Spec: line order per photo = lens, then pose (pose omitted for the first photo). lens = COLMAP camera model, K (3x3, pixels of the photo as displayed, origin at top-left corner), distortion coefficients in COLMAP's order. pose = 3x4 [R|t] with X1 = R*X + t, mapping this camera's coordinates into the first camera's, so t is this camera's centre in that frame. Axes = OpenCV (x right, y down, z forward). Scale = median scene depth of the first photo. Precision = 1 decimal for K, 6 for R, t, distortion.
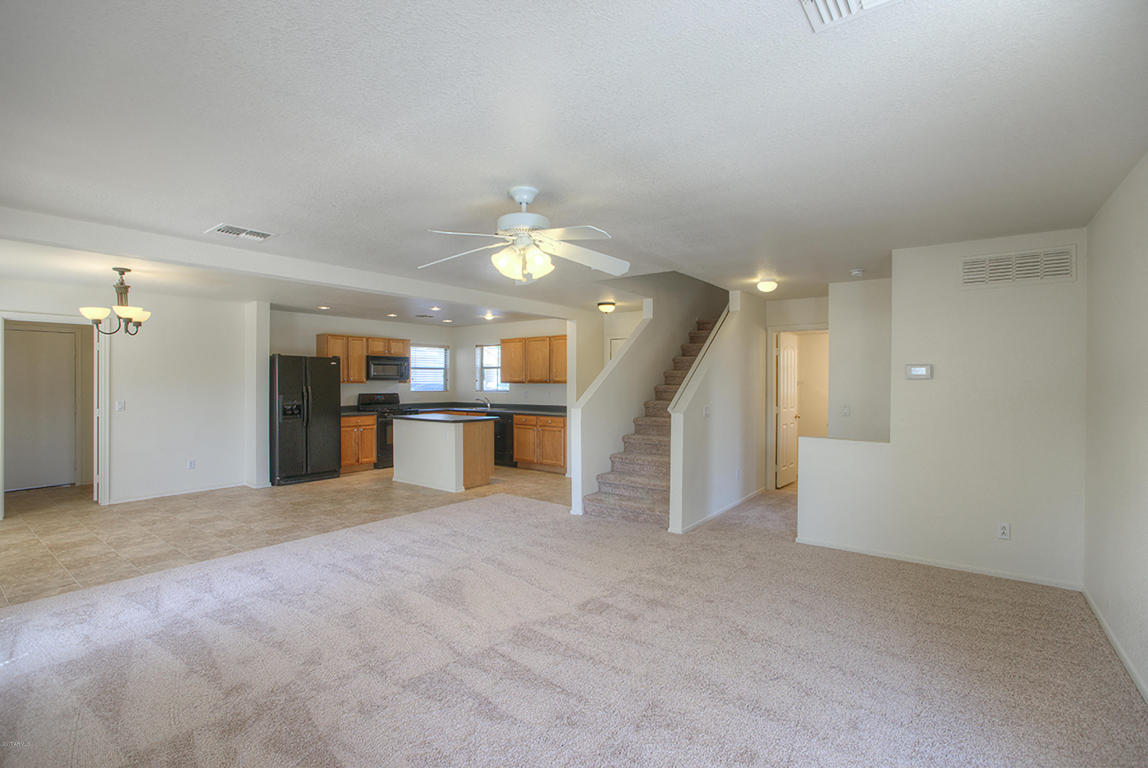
lens RADIAL K [[528.4, 0, 575.8], [0, 528.4, 382.1], [0, 0, 1]] dist [-0.055328, 0.022515]
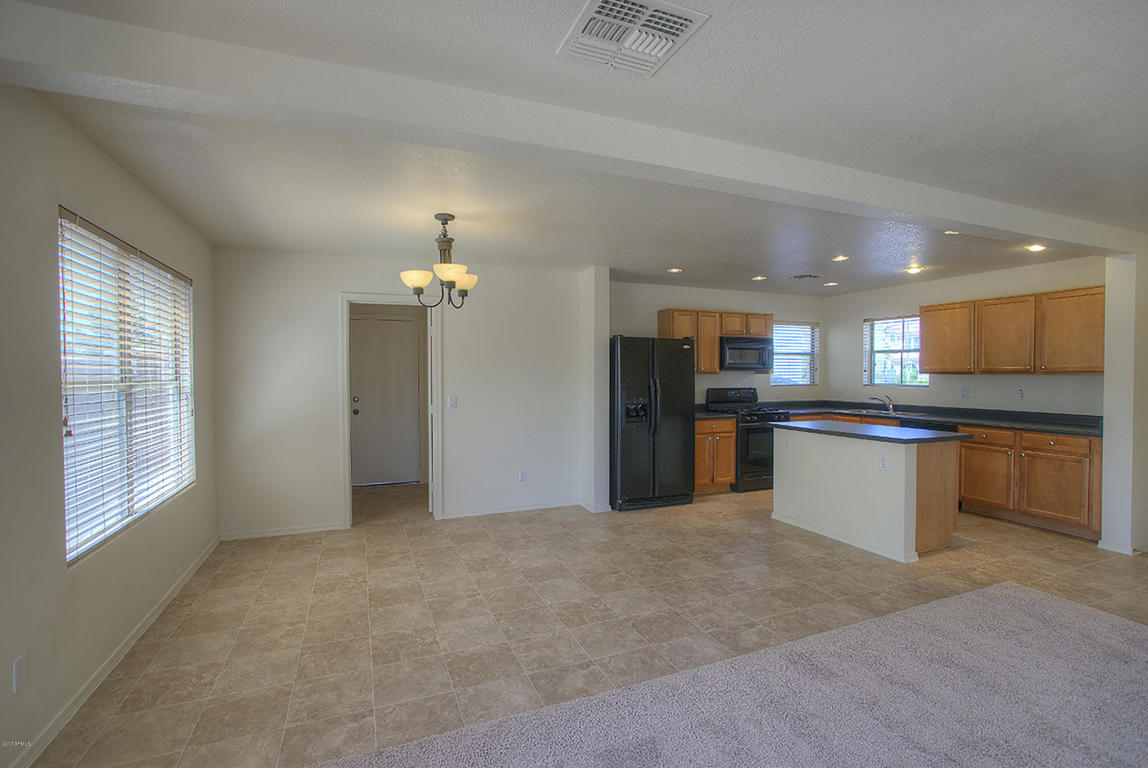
lens RADIAL K [[528.4, 0, 575.8], [0, 528.4, 382.1], [0, 0, 1]] dist [-0.055328, 0.022515]
pose [[0.863065, 0.006569, -0.505050, -0.206045], [0.002262, 0.999855, 0.016868, 0.000095], [0.505087, -0.015701, 0.862925, 0.264136]]
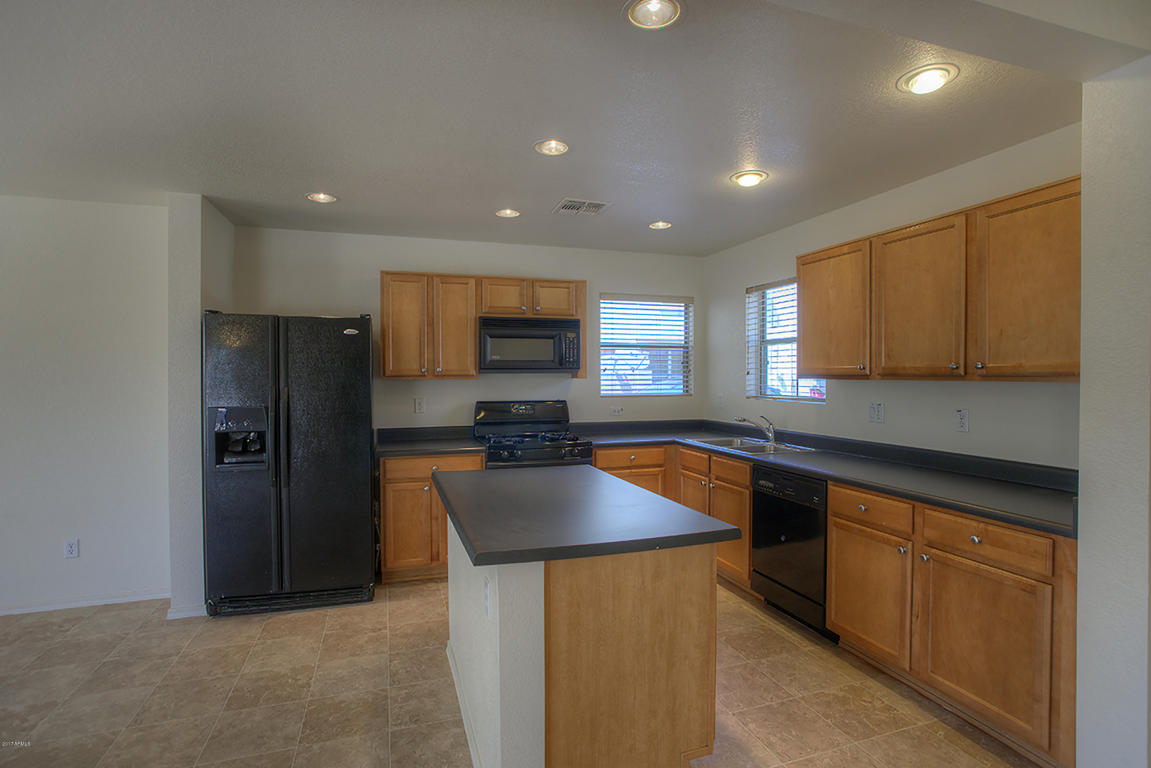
lens RADIAL K [[570.7, 0, 575.5], [0, 570.7, 384.0], [0, 0, 1]] dist [-0.049058, 0.022845]
pose [[0.824206, 0.006635, -0.566251, -0.053814], [0.001632, 0.999899, 0.014092, -0.000316], [0.566287, -0.012539, 0.824113, 0.663474]]
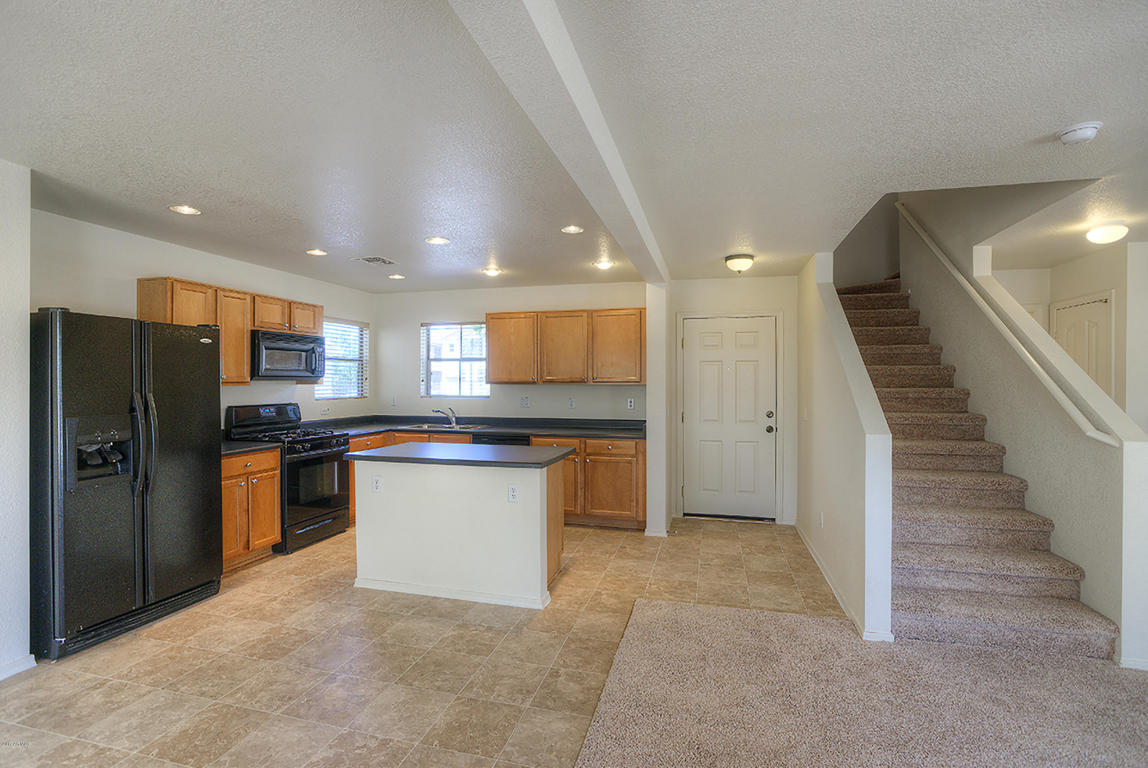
lens RADIAL K [[528.4, 0, 575.8], [0, 528.4, 382.1], [0, 0, 1]] dist [-0.055328, 0.022515]
pose [[0.925416, -0.001574, 0.378949, -0.309242], [0.001933, 0.999998, -0.000567, 0.000000], [-0.378947, 0.001258, 0.925417, 0.433810]]
